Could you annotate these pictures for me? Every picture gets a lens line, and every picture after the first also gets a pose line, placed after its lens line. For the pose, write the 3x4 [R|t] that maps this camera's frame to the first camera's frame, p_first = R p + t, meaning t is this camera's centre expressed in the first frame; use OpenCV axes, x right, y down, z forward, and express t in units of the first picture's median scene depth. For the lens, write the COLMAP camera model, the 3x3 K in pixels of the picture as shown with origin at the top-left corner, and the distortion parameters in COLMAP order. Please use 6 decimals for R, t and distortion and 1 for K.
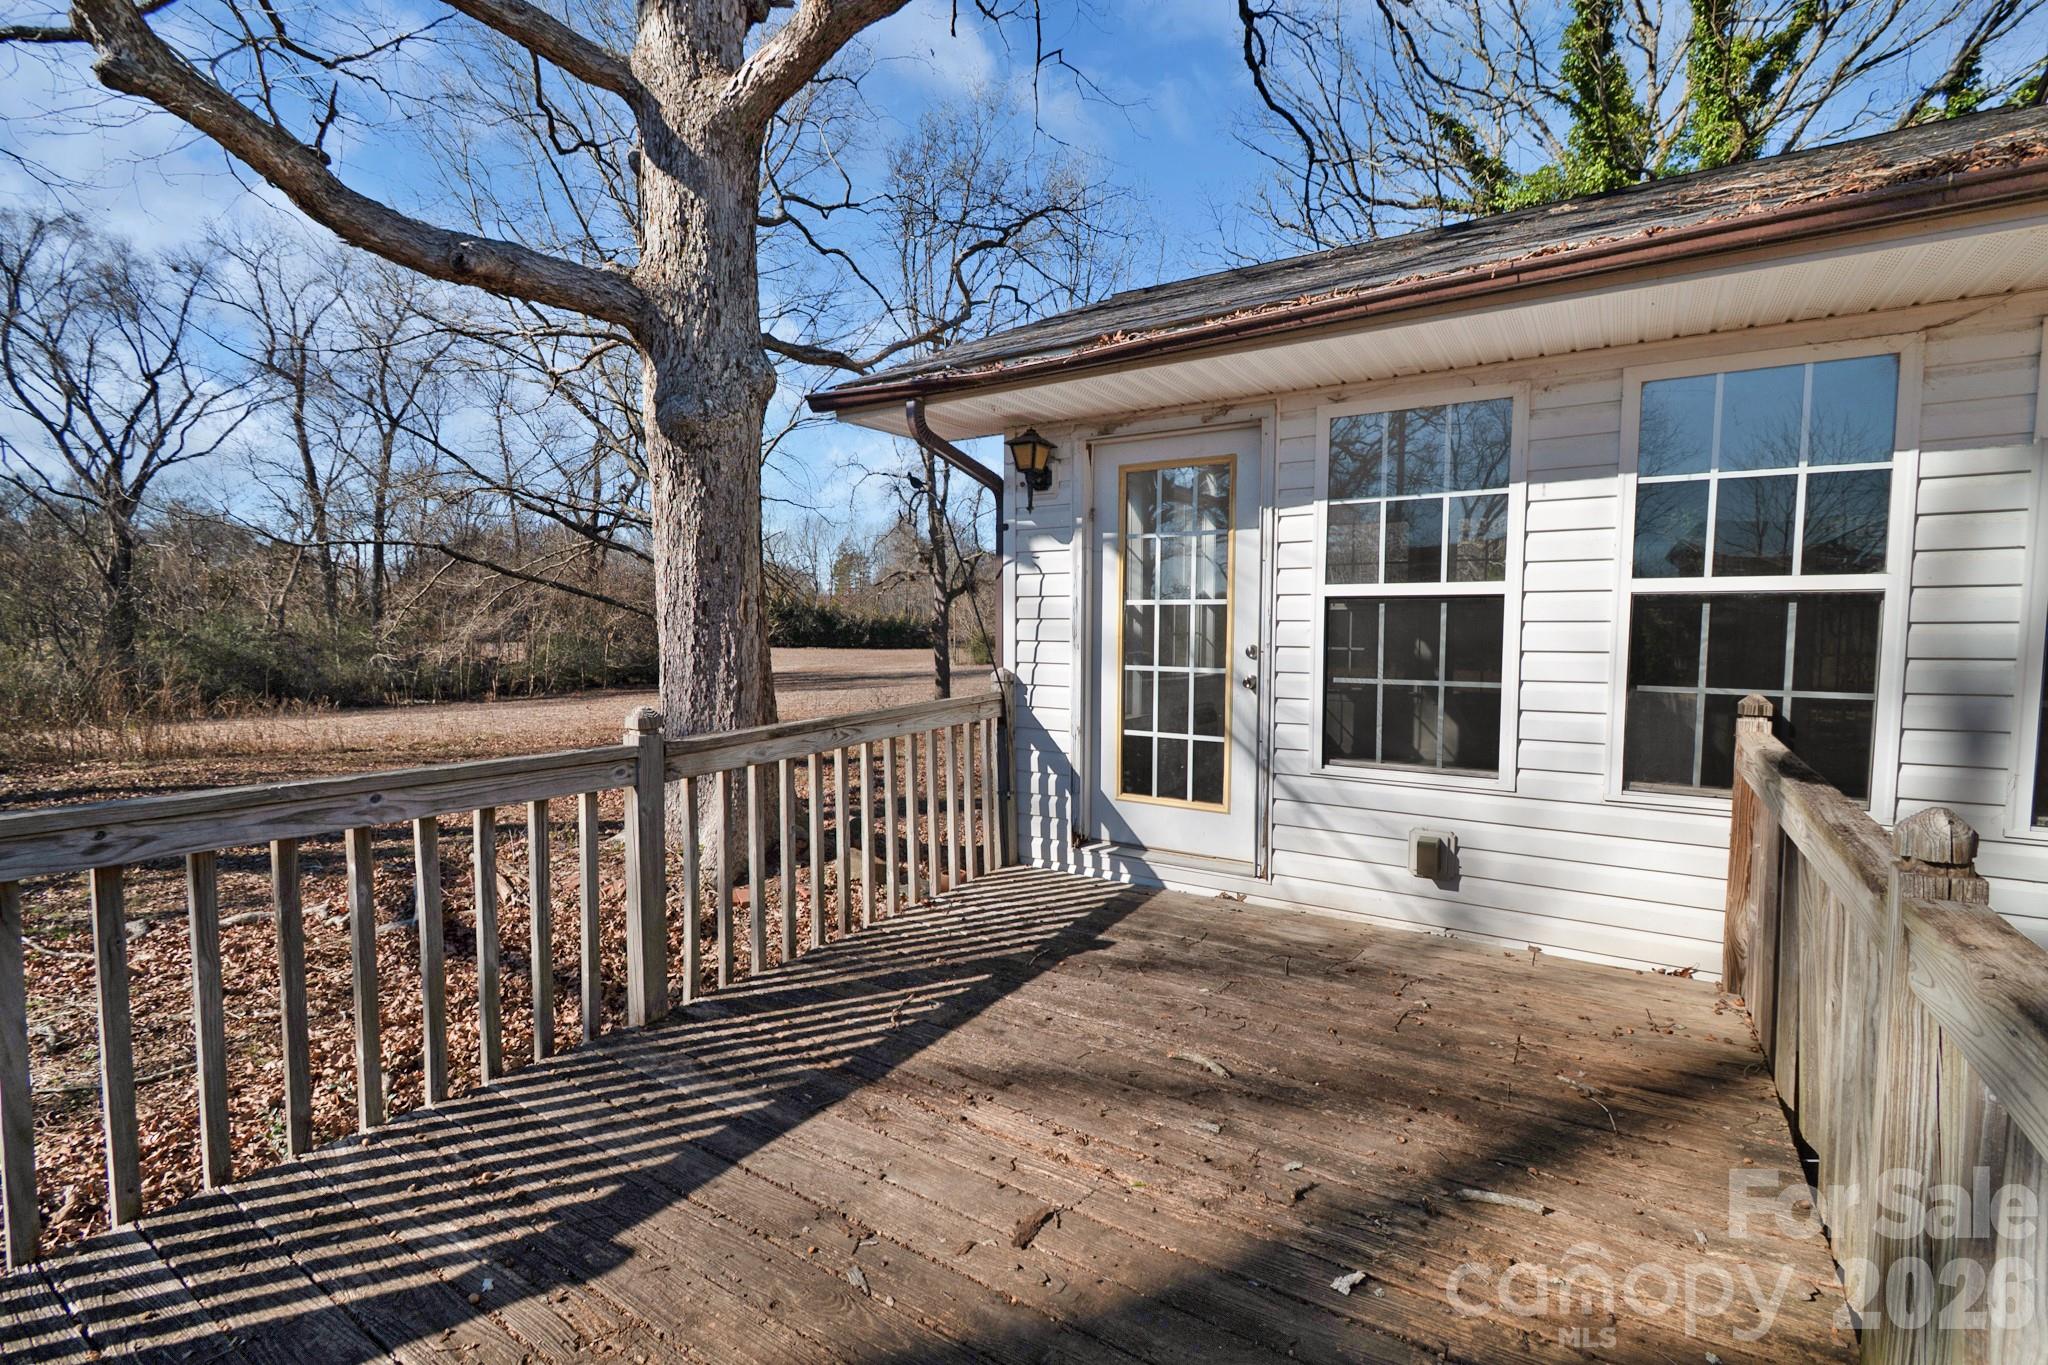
lens RADIAL K [[950.9, 0, 1024.0], [0, 950.9, 682.5], [0, 0, 1]] dist [-0.001100, -0.004405]
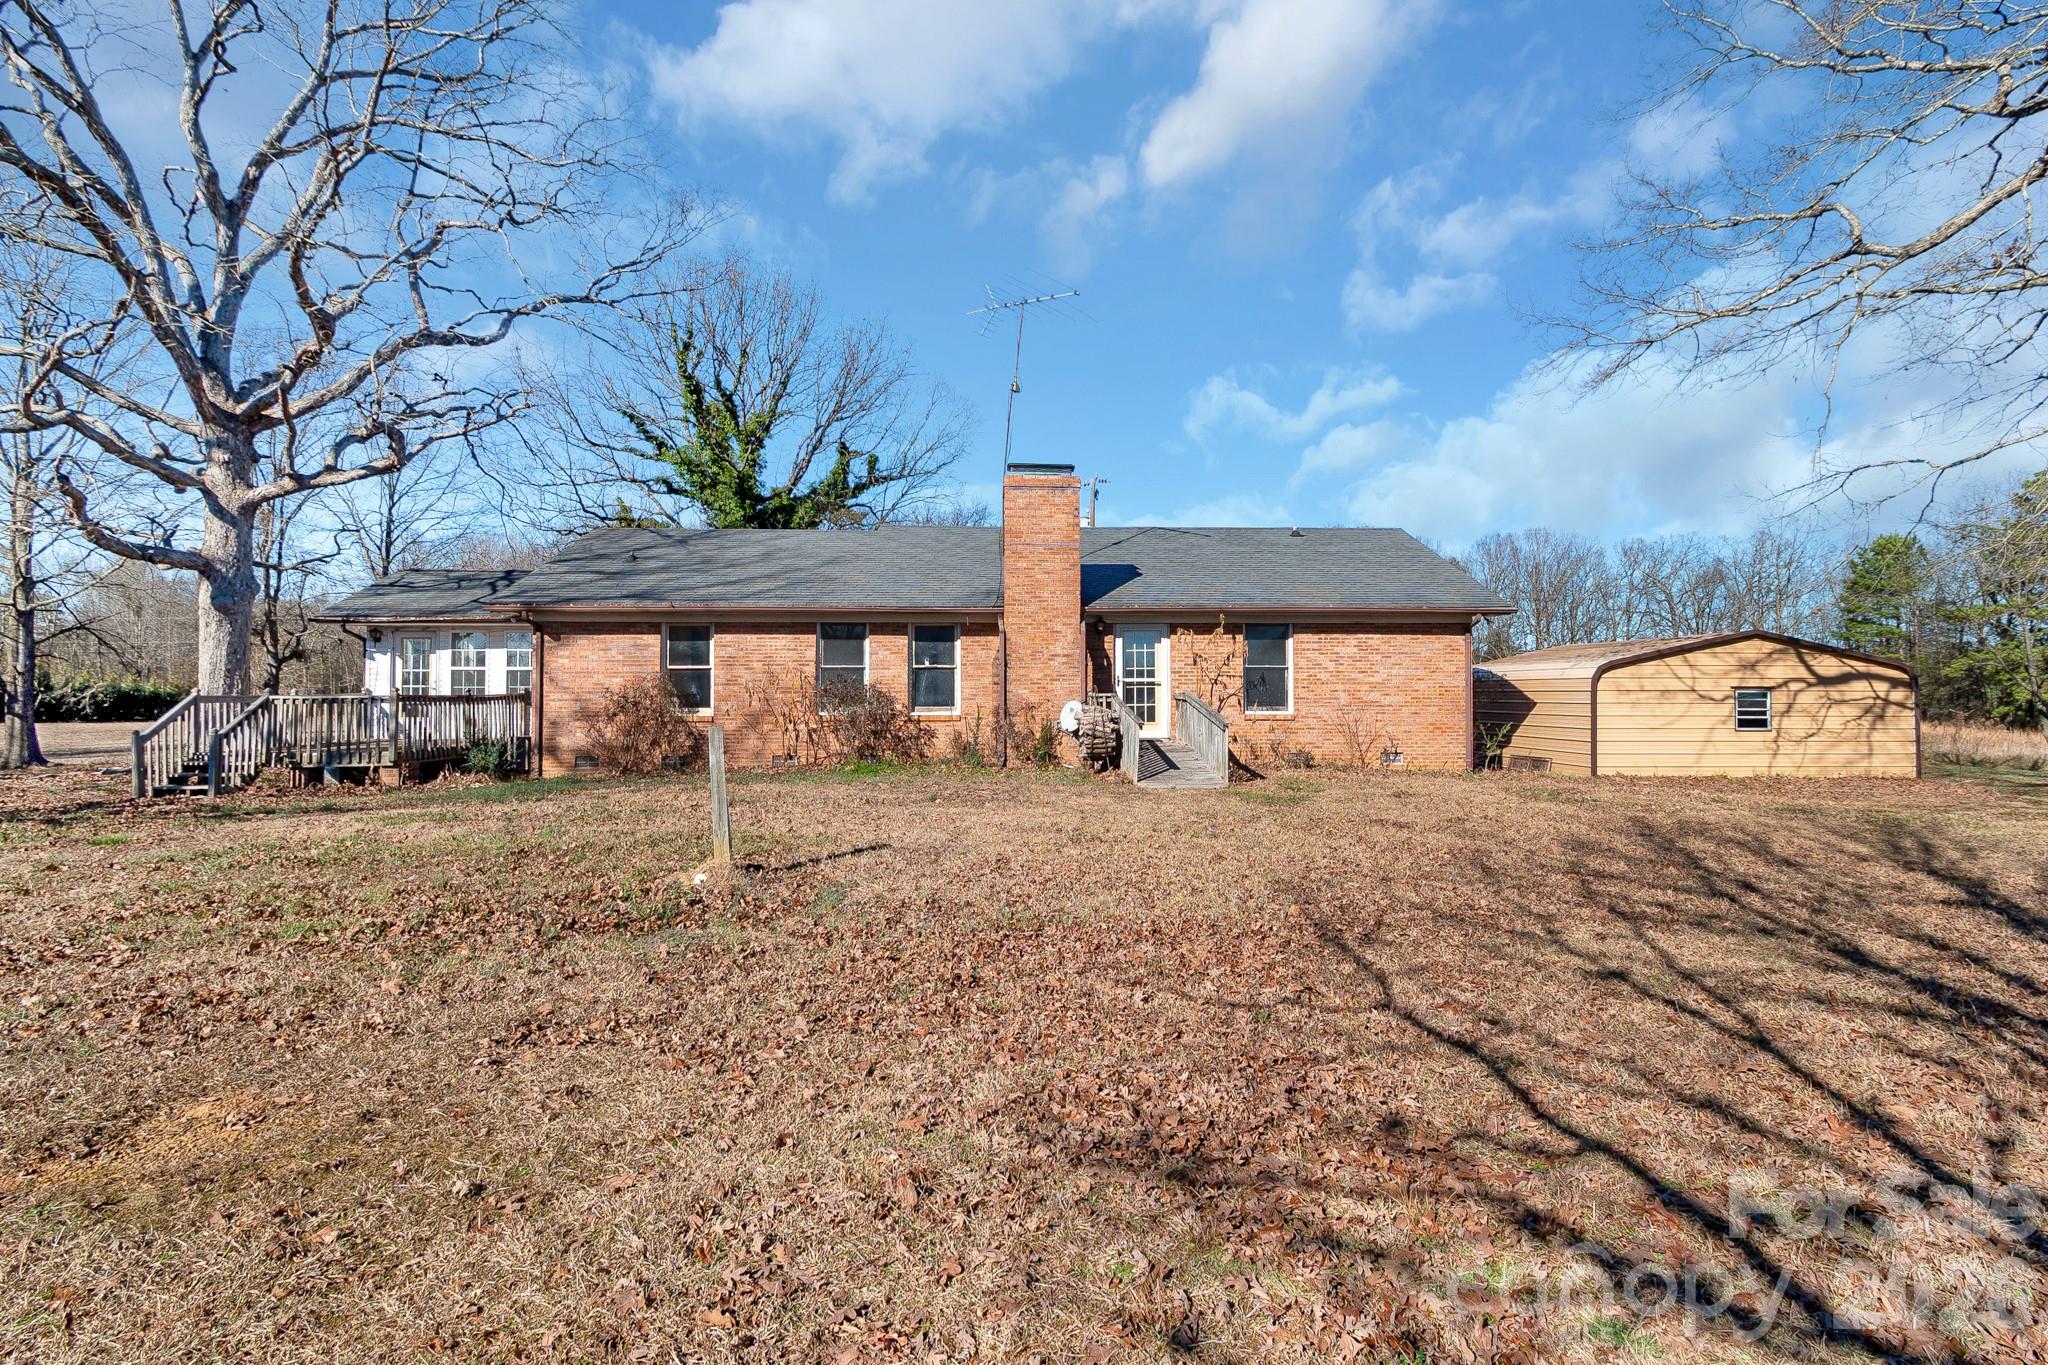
lens RADIAL K [[950.9, 0, 1024.0], [0, 950.9, 682.5], [0, 0, 1]] dist [-0.001100, -0.004405]
pose [[0.805919, 0.003700, 0.592015, -0.110319], [0.037474, 0.997656, -0.057250, 0.208874], [-0.590839, 0.068324, 0.803891, -2.689122]]
